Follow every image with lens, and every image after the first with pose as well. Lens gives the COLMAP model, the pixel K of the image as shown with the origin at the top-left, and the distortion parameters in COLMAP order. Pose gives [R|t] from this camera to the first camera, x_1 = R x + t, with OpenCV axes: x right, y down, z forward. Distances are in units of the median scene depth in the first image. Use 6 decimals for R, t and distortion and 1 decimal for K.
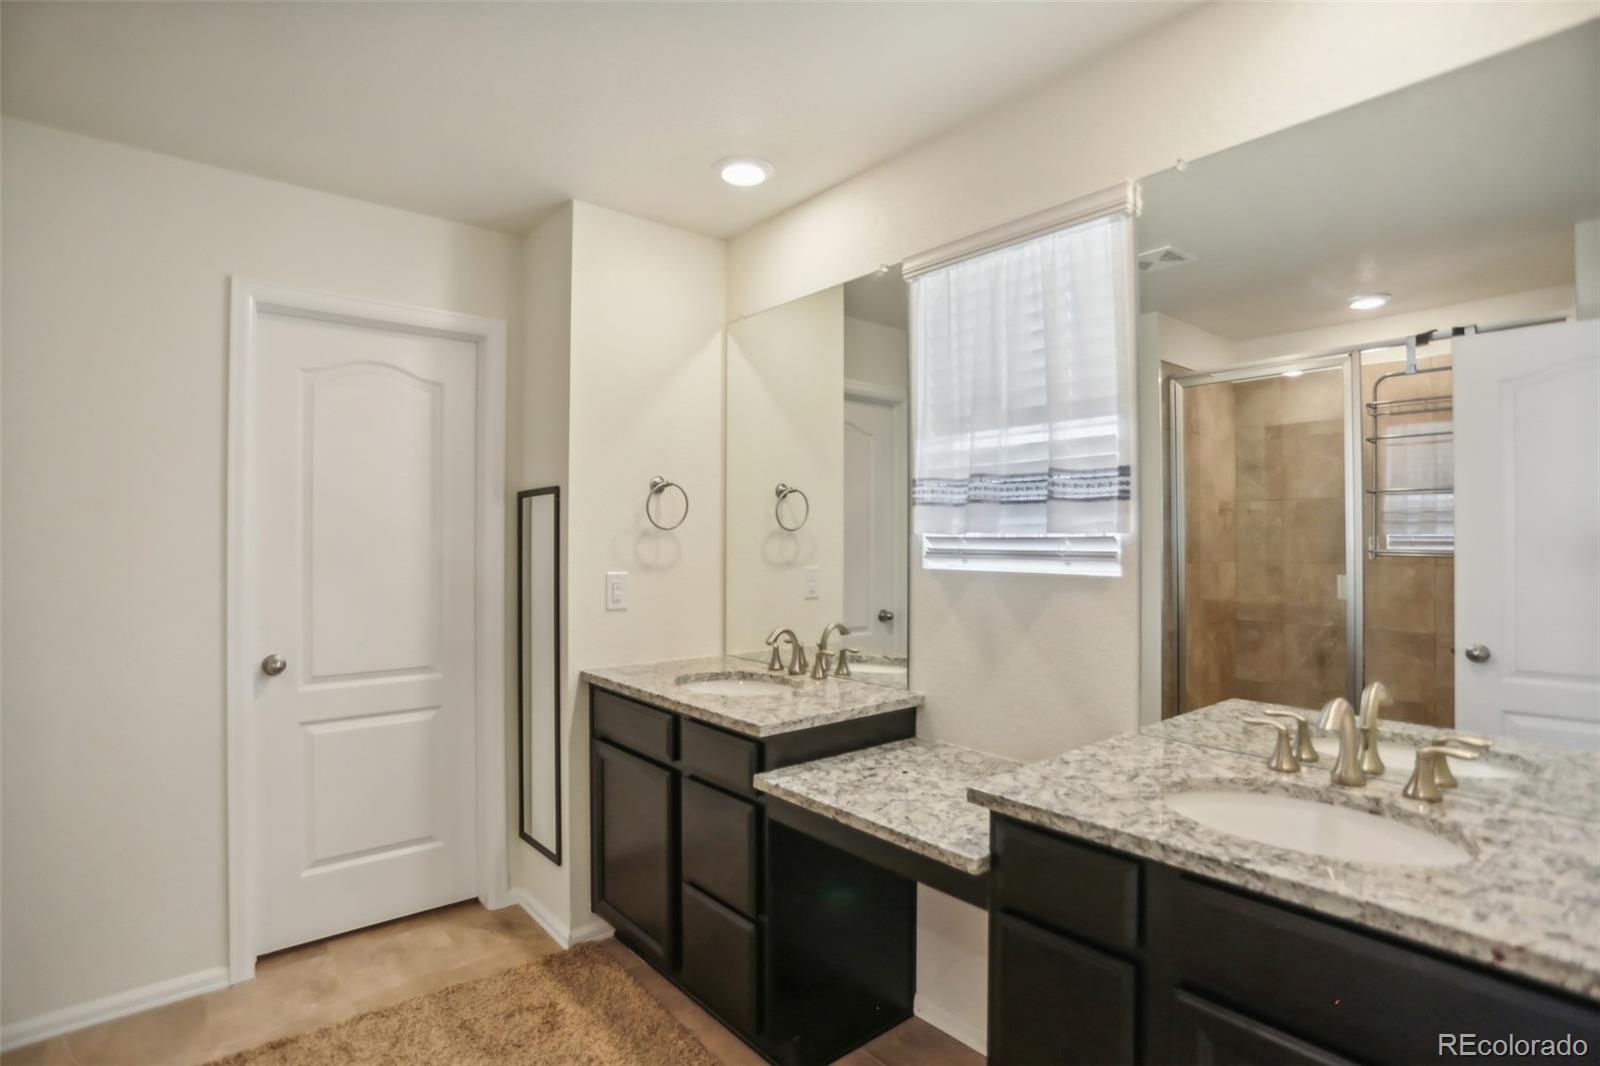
lens RADIAL K [[811.5, 0, 800.0], [0, 811.5, 533.0], [0, 0, 1]] dist [-0.002165, -0.000226]
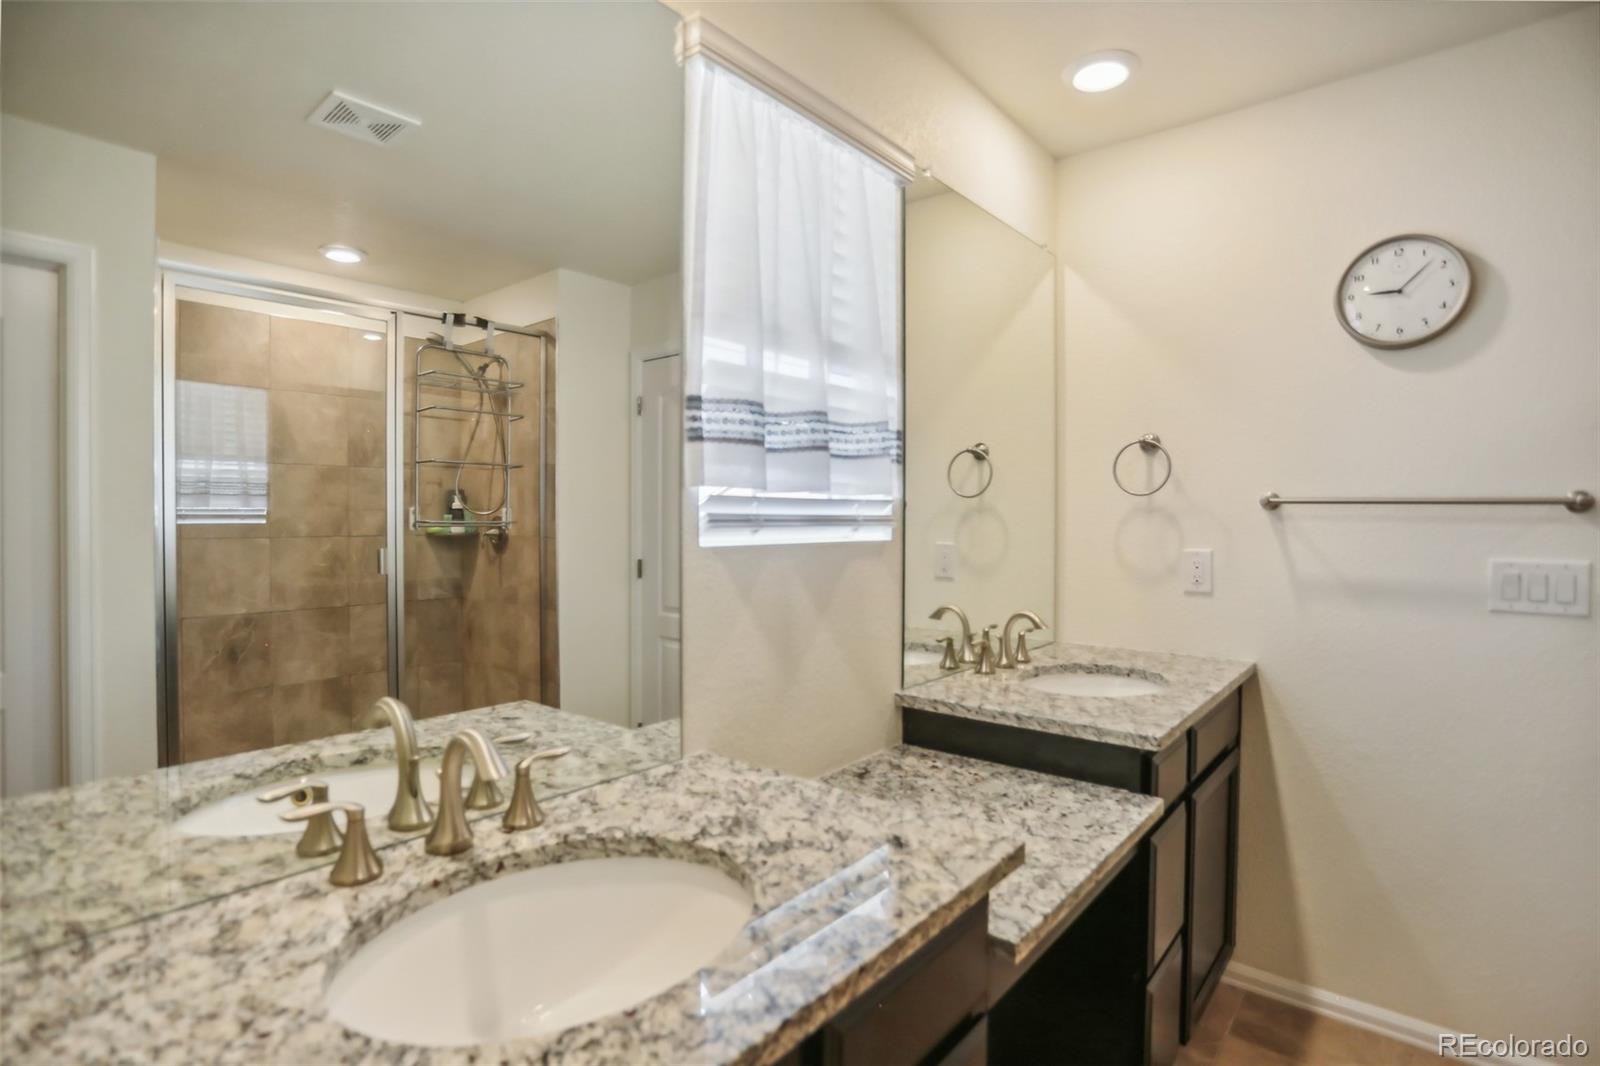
lens RADIAL K [[790.3, 0, 800.0], [0, 790.3, 533.0], [0, 0, 1]] dist [-0.035153, -0.000014]
pose [[-0.172891, -0.019790, 0.984742, -0.442976], [-0.004882, 0.999803, 0.019235, 0.022034], [-0.984929, -0.001482, -0.172953, 1.037587]]
